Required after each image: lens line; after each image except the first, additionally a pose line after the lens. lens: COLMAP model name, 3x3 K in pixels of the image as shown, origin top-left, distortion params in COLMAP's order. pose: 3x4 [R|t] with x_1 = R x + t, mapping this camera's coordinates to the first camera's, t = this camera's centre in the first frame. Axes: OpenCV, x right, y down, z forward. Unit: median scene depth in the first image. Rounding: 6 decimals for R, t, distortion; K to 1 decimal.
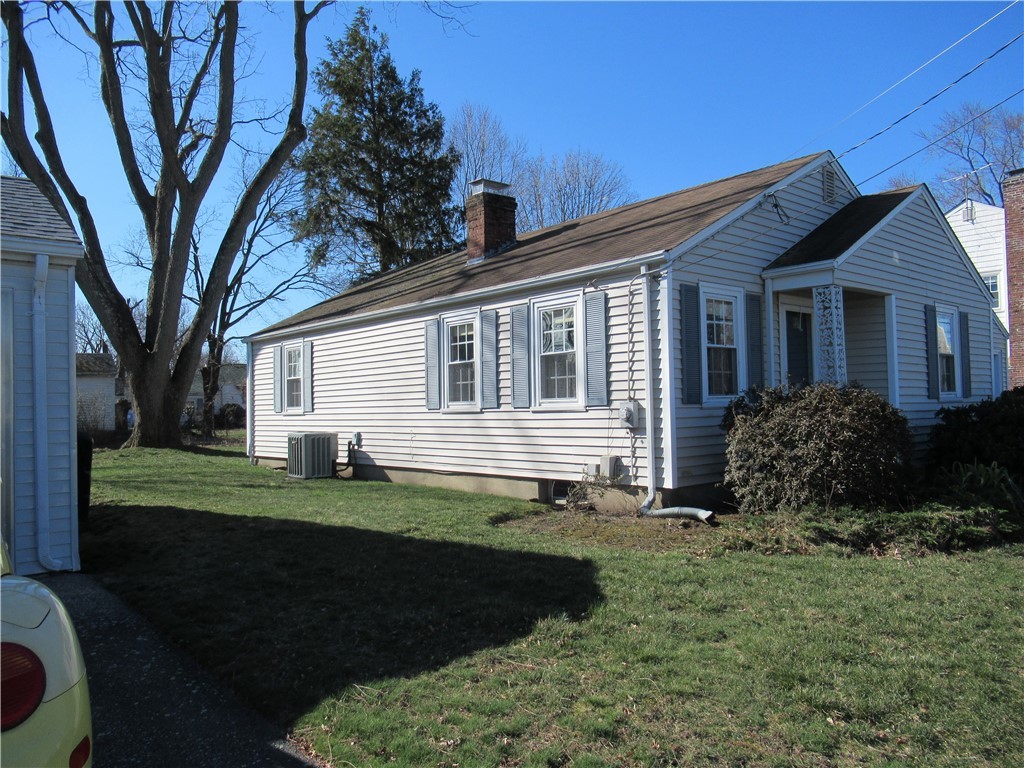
lens RADIAL K [[762.8, 0, 512.0], [0, 762.8, 384.0], [0, 0, 1]] dist [0.002226, 0.000535]
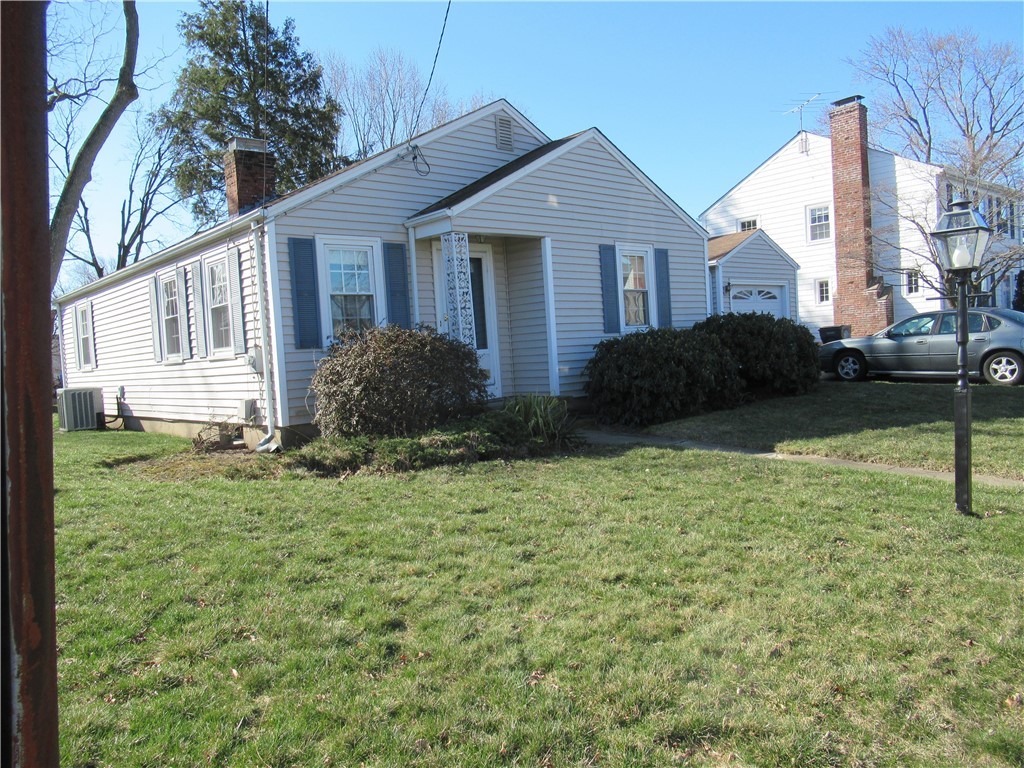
lens RADIAL K [[762.8, 0, 512.0], [0, 762.8, 384.0], [0, 0, 1]] dist [0.002226, 0.000535]
pose [[0.999144, -0.041311, -0.001990, 0.463423], [0.041348, 0.996579, 0.071557, 0.009515], [-0.000973, -0.071578, 0.997434, -0.079077]]
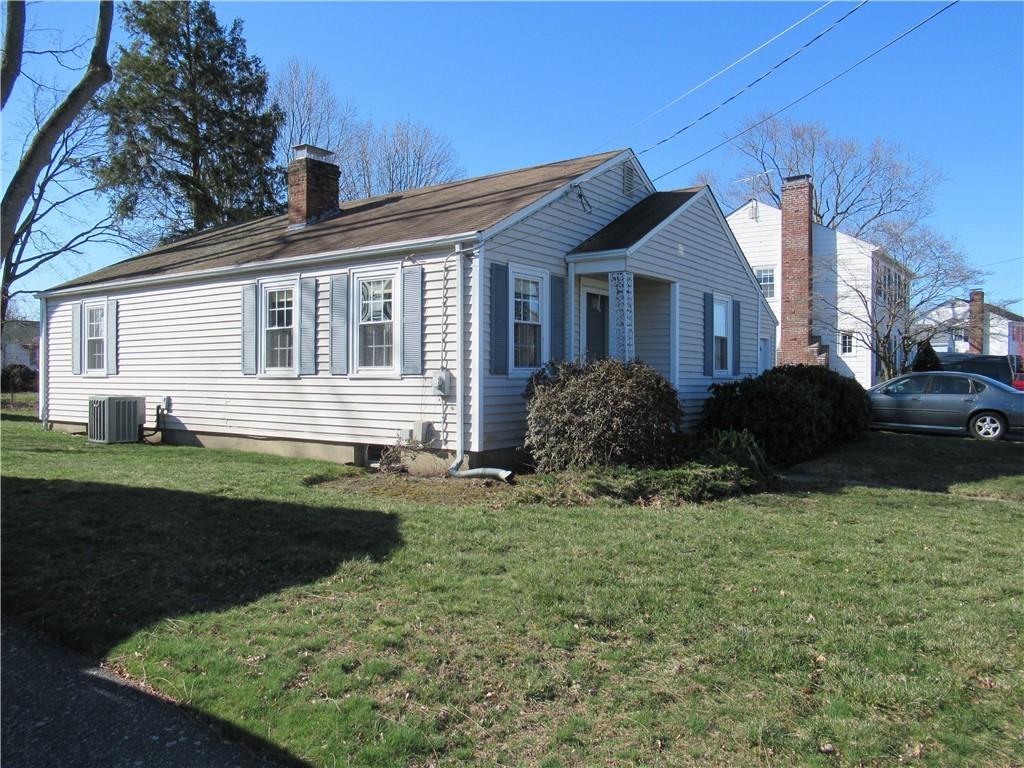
lens RADIAL K [[764.2, 0, 508.3], [0, 764.2, 381.6], [0, 0, 1]] dist [-0.003083, 0.000855]
pose [[0.975109, 0.021724, 0.220659, 0.007934], [-0.029359, 0.999076, 0.031382, 0.001694], [-0.219774, -0.037079, 0.974846, -0.058265]]
